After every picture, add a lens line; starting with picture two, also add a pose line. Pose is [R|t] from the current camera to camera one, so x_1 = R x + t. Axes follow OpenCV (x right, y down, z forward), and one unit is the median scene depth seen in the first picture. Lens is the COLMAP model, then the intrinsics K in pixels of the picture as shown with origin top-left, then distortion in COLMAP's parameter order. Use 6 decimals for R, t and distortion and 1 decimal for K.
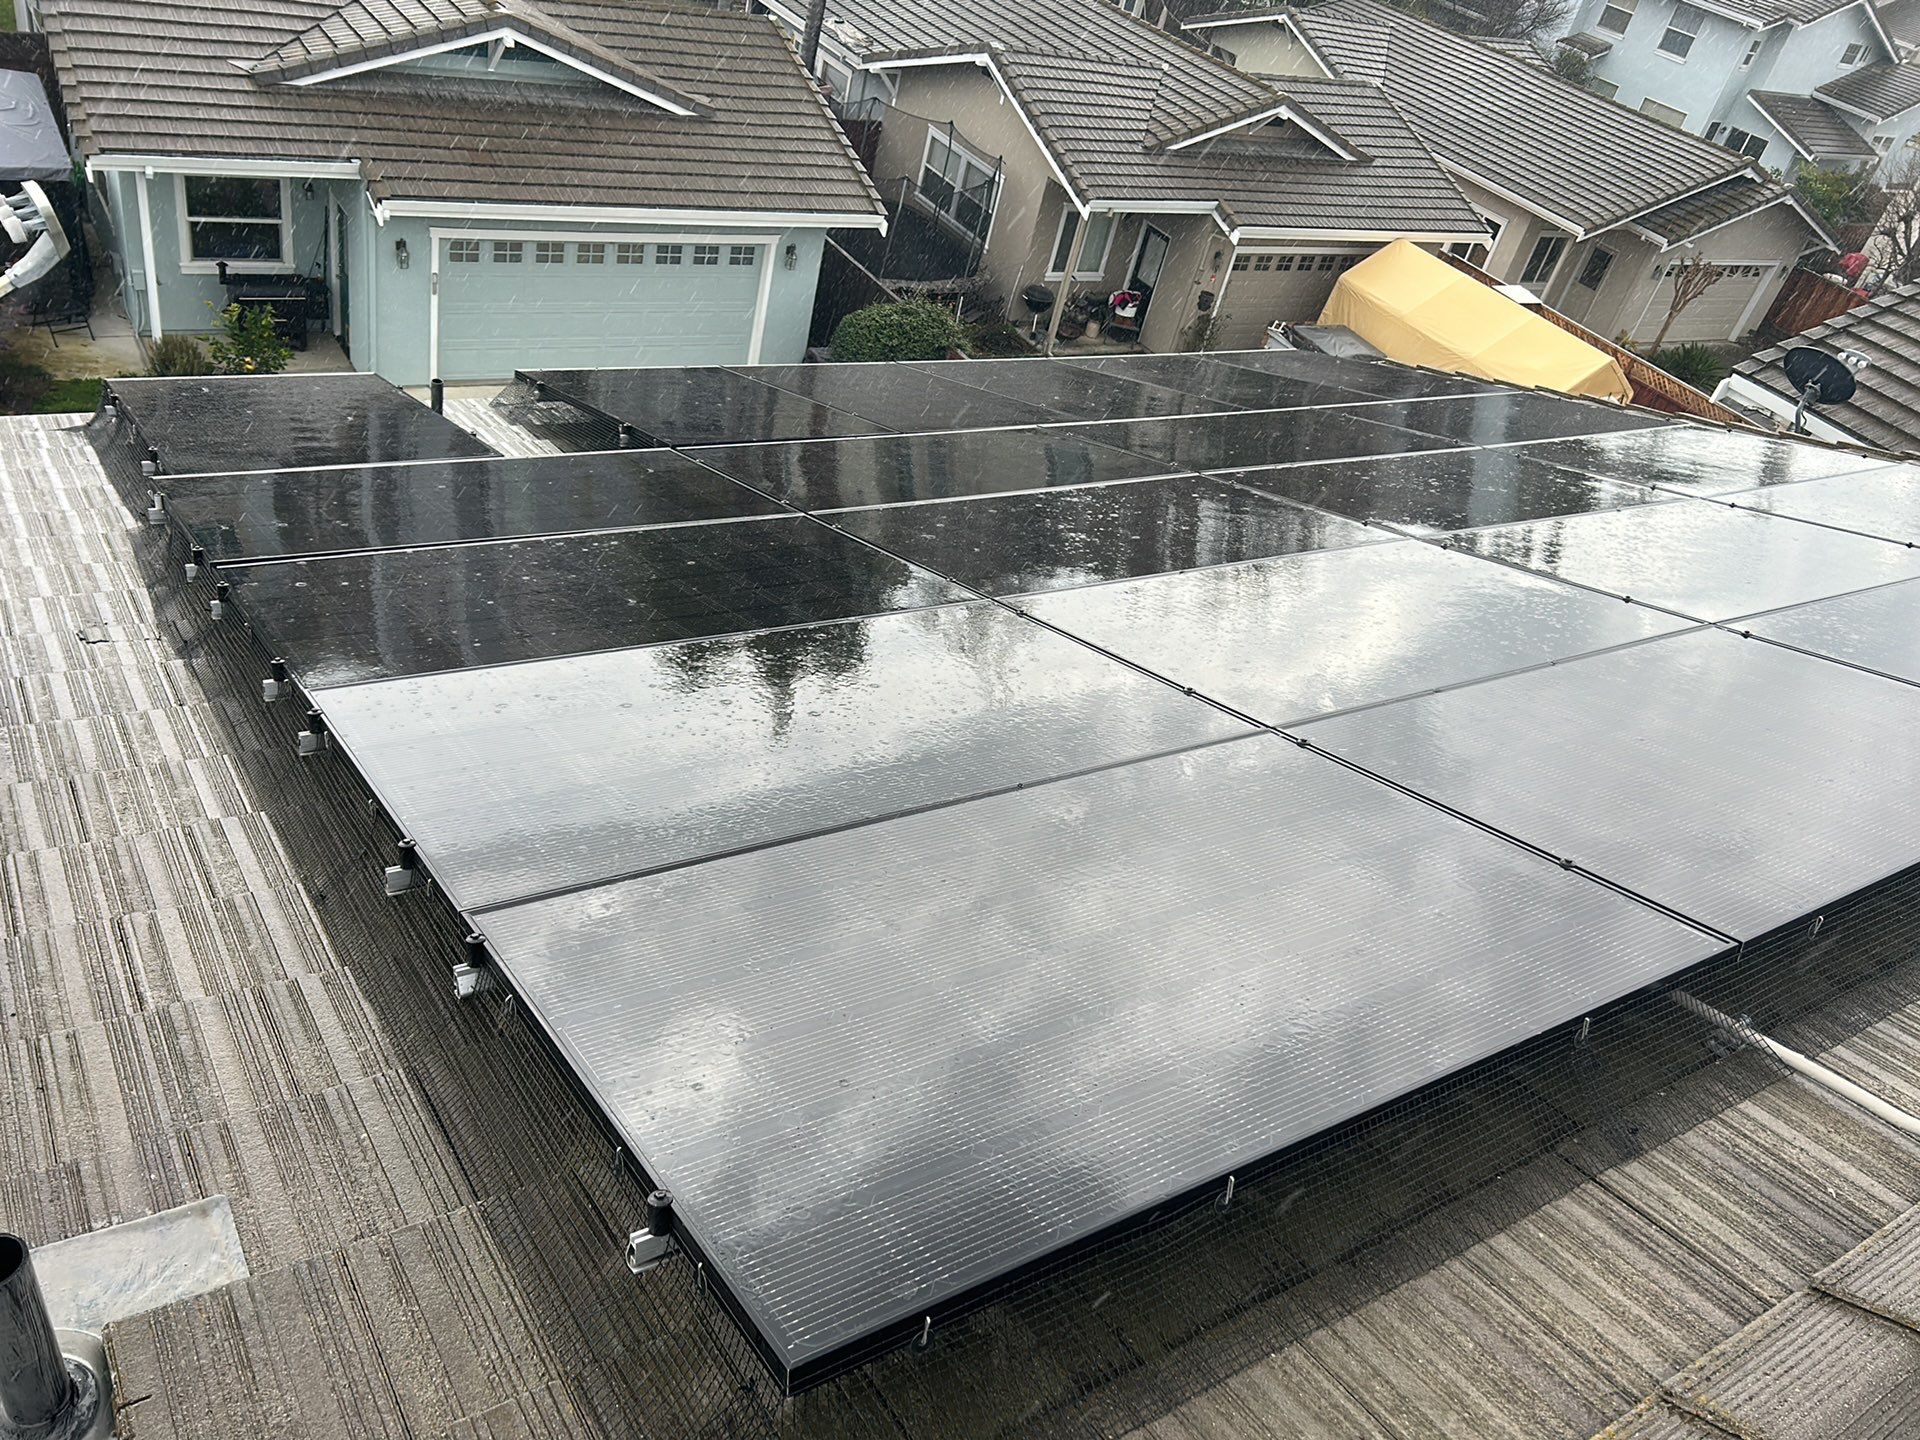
lens RADIAL K [[1446.0, 0, 952.0], [0, 1446.0, 711.1], [0, 0, 1]] dist [0.048486, -0.064400]
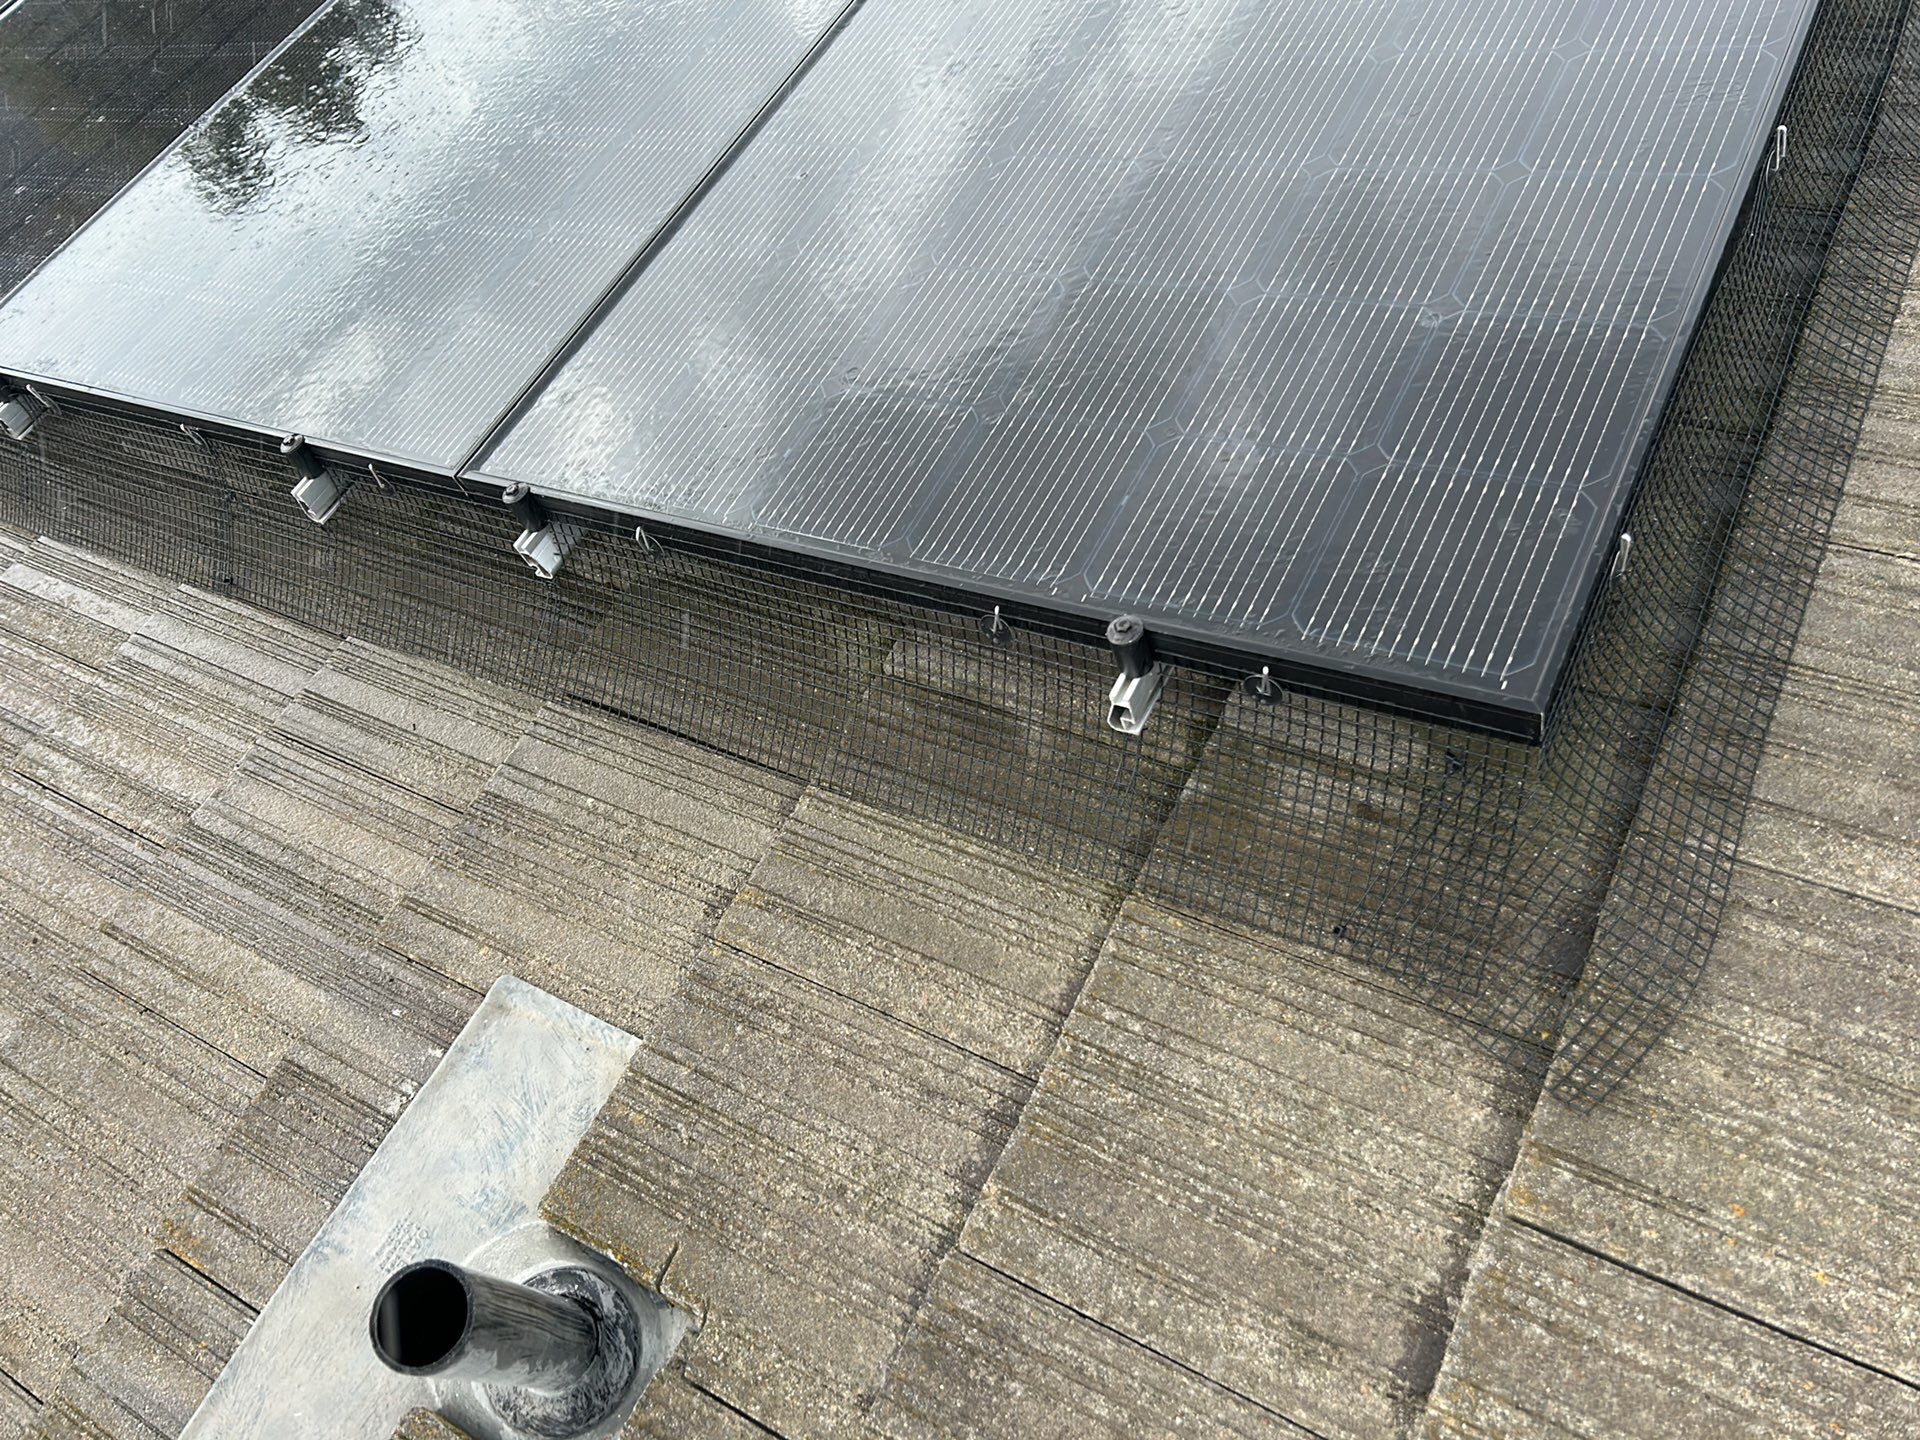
lens RADIAL K [[1289.4, 0, 960.0], [0, 1289.4, 720.0], [0, 0, 1]] dist [-0.006131, -0.002796]
pose [[0.818080, -0.575096, 0.003272, -0.220422], [0.484638, 0.692443, 0.534462, 0.017038], [-0.309632, -0.435647, 0.845186, 0.406021]]
